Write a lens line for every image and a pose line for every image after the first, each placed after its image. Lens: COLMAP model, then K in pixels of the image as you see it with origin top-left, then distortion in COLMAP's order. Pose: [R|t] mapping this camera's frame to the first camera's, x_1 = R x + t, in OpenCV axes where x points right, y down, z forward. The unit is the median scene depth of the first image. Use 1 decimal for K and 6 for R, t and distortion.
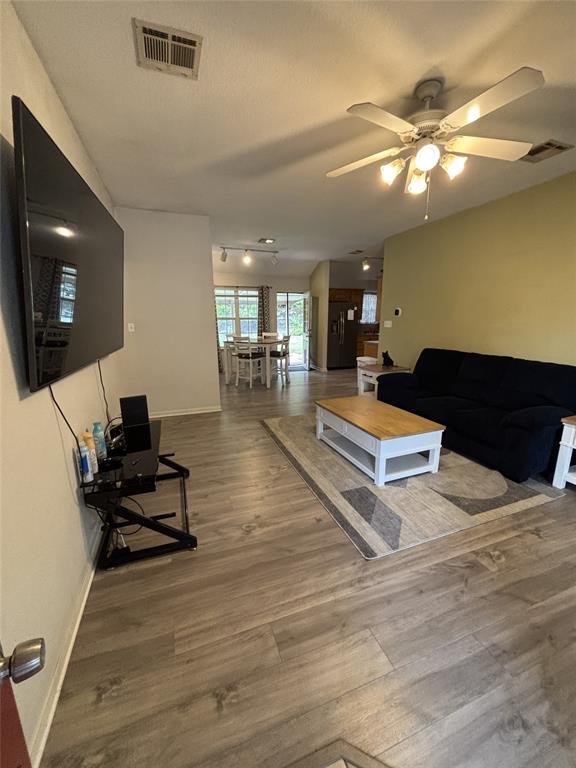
lens RADIAL K [[306.8, 0, 288.0], [0, 306.8, 384.0], [0, 0, 1]] dist [0.015507, -0.005016]
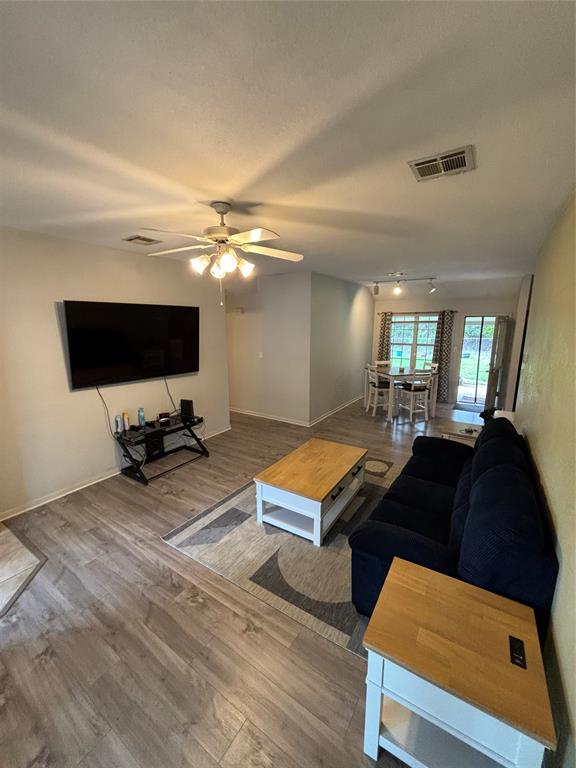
lens RADIAL K [[305.8, 0, 291.5], [0, 305.8, 382.9], [0, 0, 1]] dist [0.000931, 0.000168]
pose [[0.597742, 0.151341, -0.787274, 1.487631], [-0.176346, 0.982789, 0.055034, -0.310827], [0.782053, 0.105936, 0.614143, 0.459127]]
